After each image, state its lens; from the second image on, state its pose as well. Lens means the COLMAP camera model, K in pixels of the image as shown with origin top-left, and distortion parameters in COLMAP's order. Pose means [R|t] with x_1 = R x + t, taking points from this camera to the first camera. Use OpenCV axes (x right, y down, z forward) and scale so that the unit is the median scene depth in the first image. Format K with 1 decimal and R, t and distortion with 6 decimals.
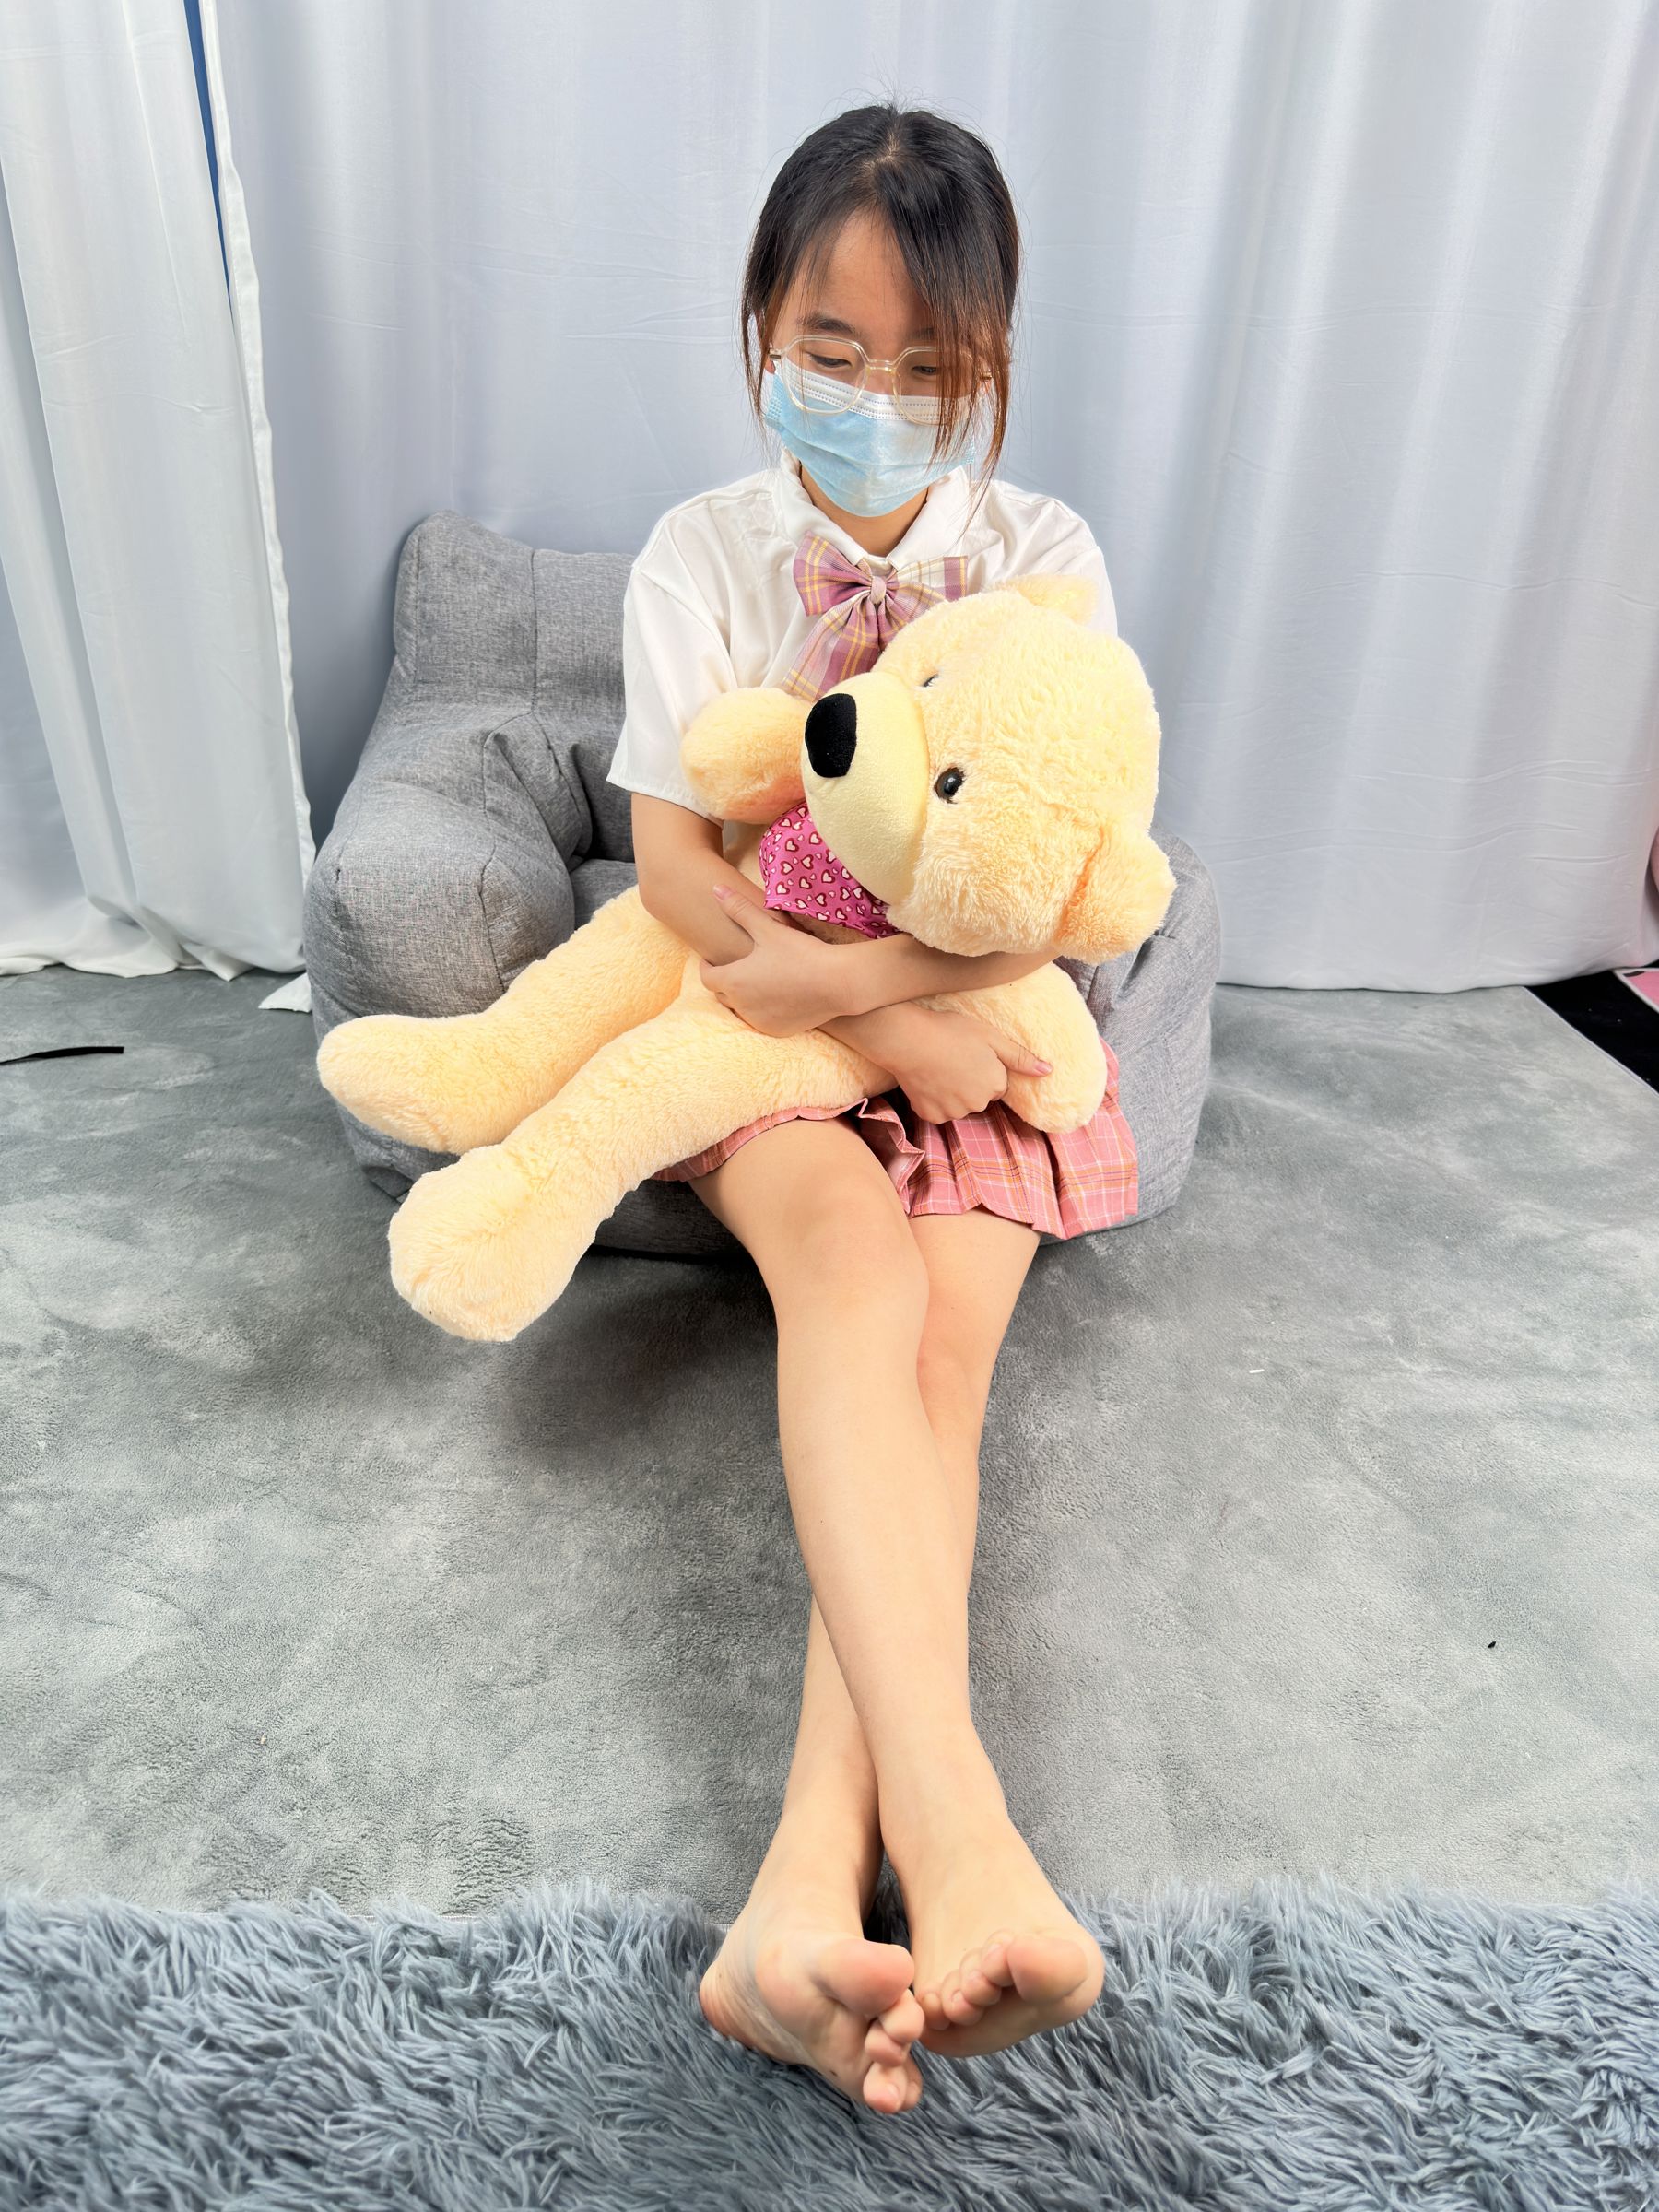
lens RADIAL K [[1575.1, 0, 845.9], [0, 1575.1, 1104.9], [0, 0, 1]] dist [-0.001962, -0.009070]
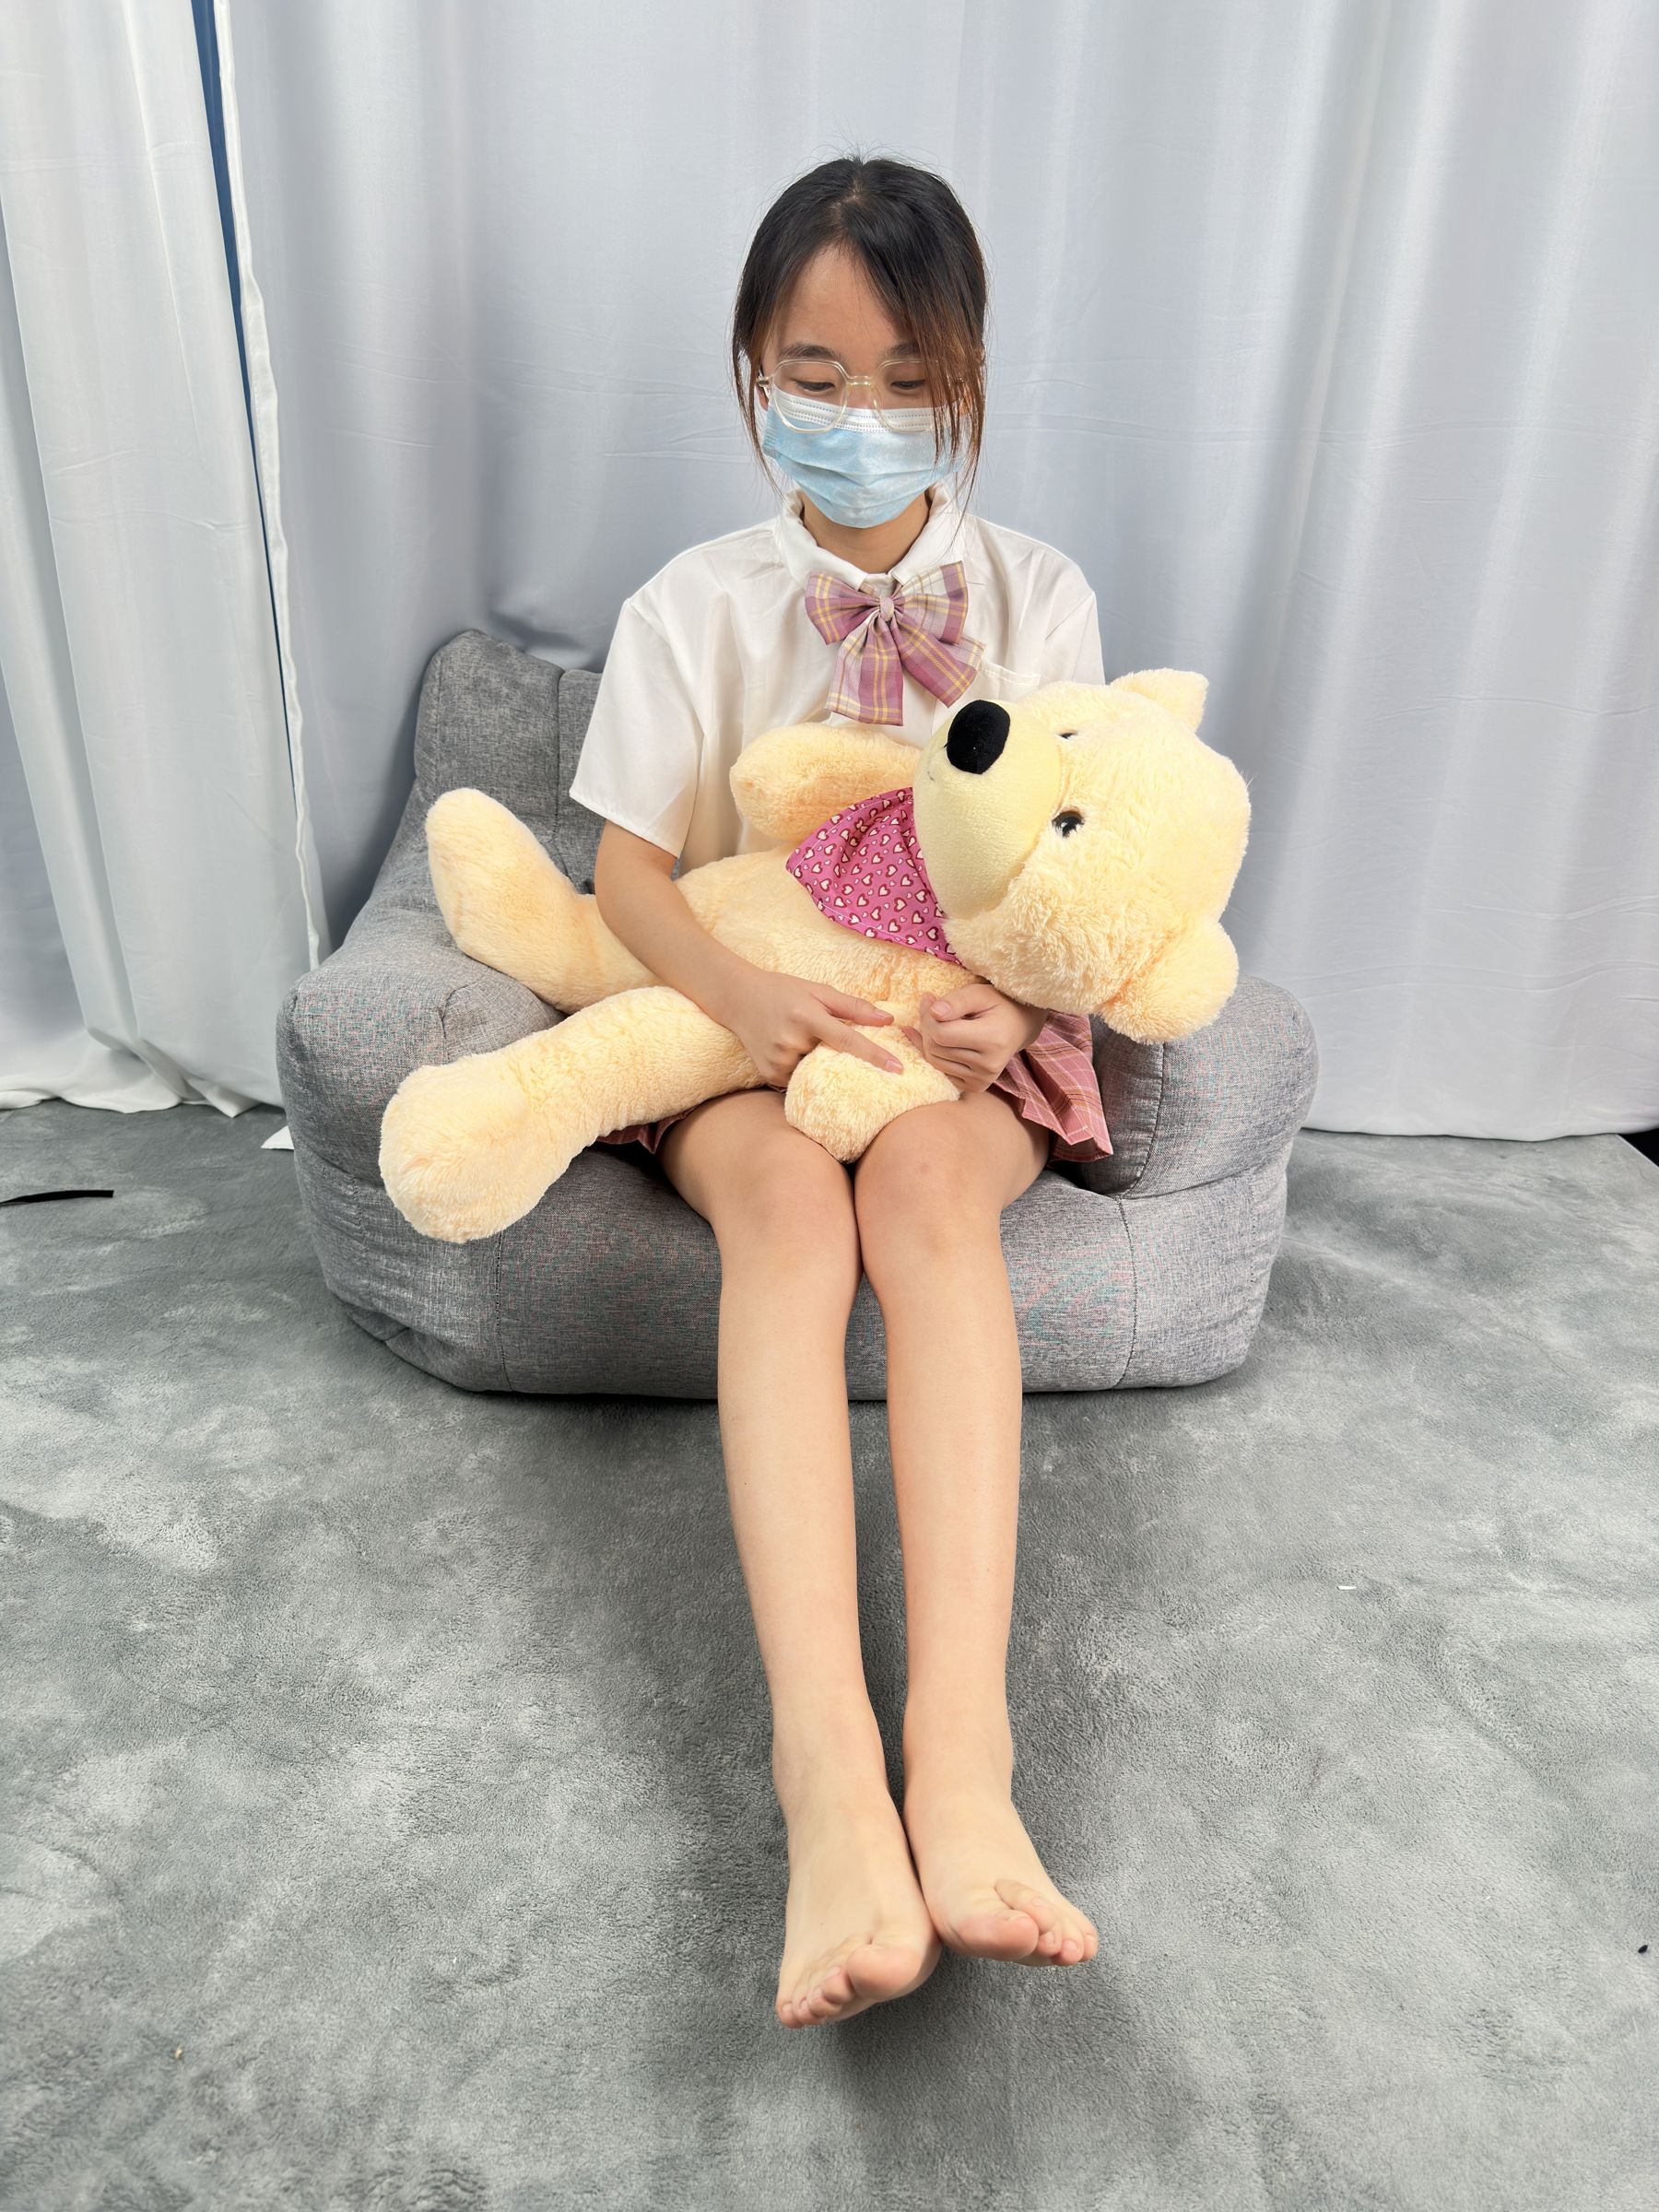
lens RADIAL K [[1575.1, 0, 854.4], [0, 1575.1, 1097.9], [0, 0, 1]] dist [-0.001962, -0.009070]
pose [[0.999628, 0.009338, -0.025609, 0.006152], [-0.011235, 0.997124, -0.074950, -0.036356], [0.024835, 0.075209, 0.996858, 0.103443]]
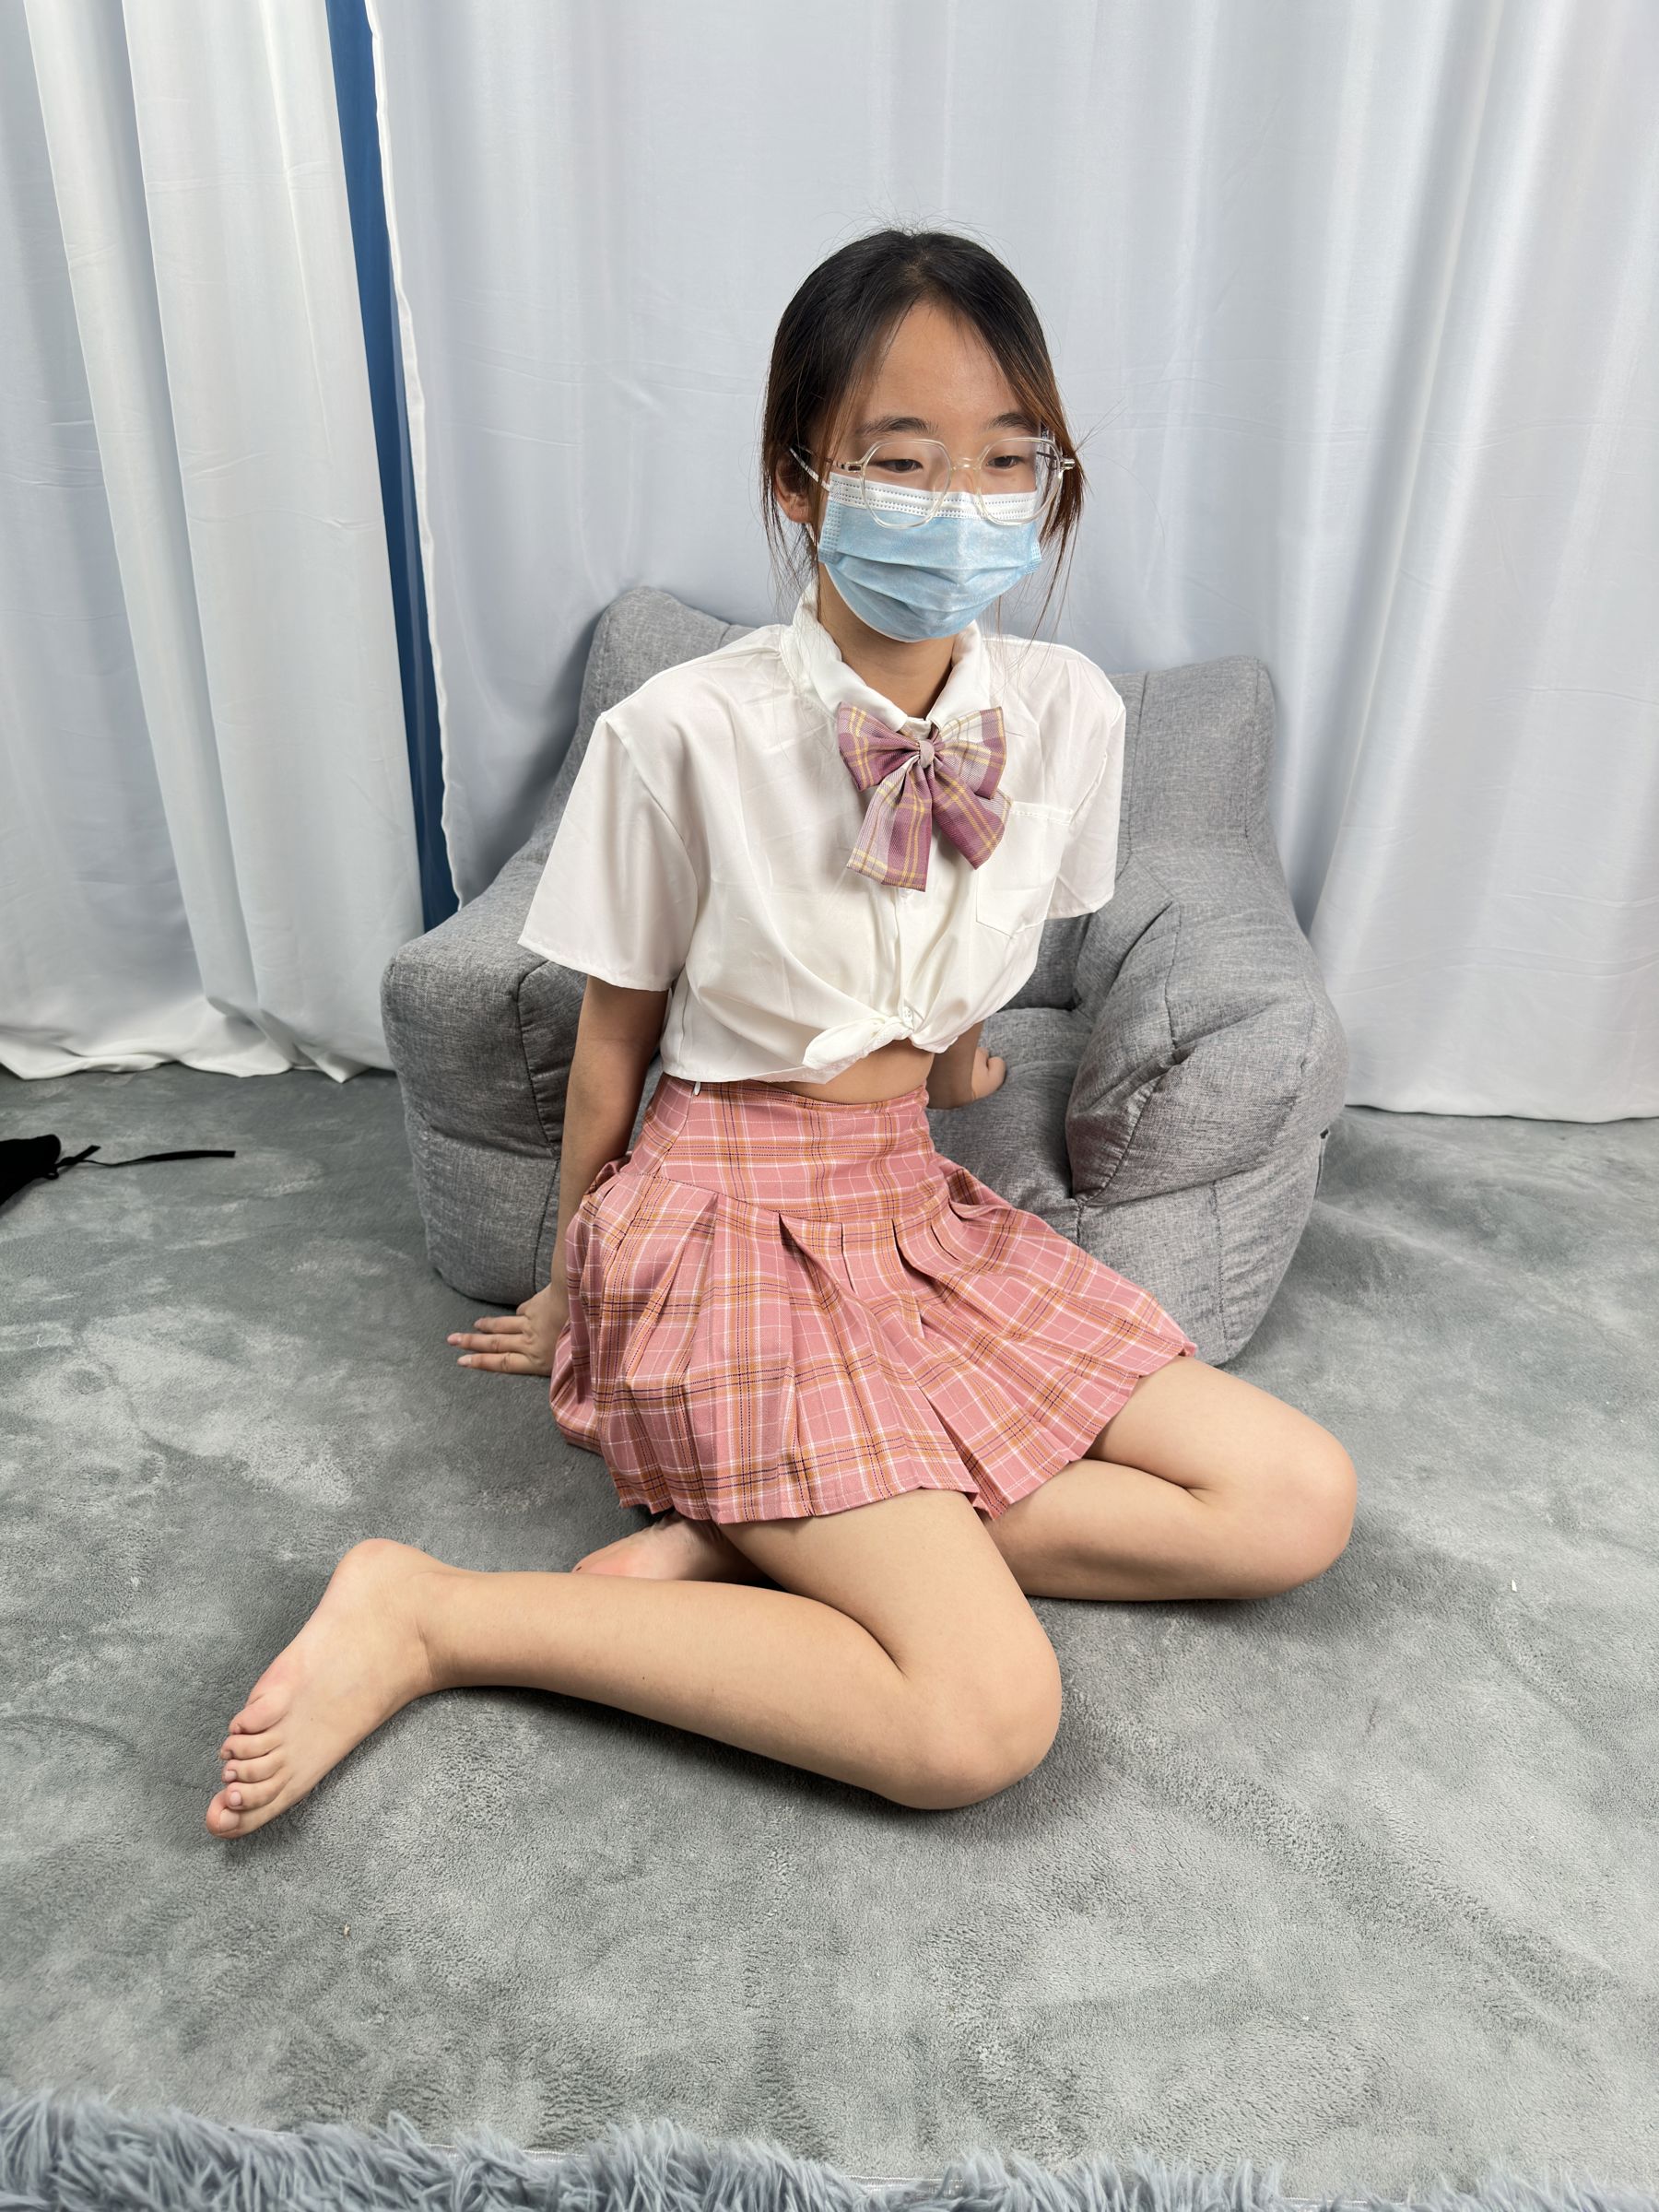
lens RADIAL K [[1575.1, 0, 836.1], [0, 1575.1, 1113.4], [0, 0, 1]] dist [-0.001962, -0.009070]
pose [[0.997513, 0.025721, -0.065620, -0.020635], [-0.028177, 0.998926, -0.036784, -0.047535], [0.064604, 0.038541, 0.997166, 0.043207]]
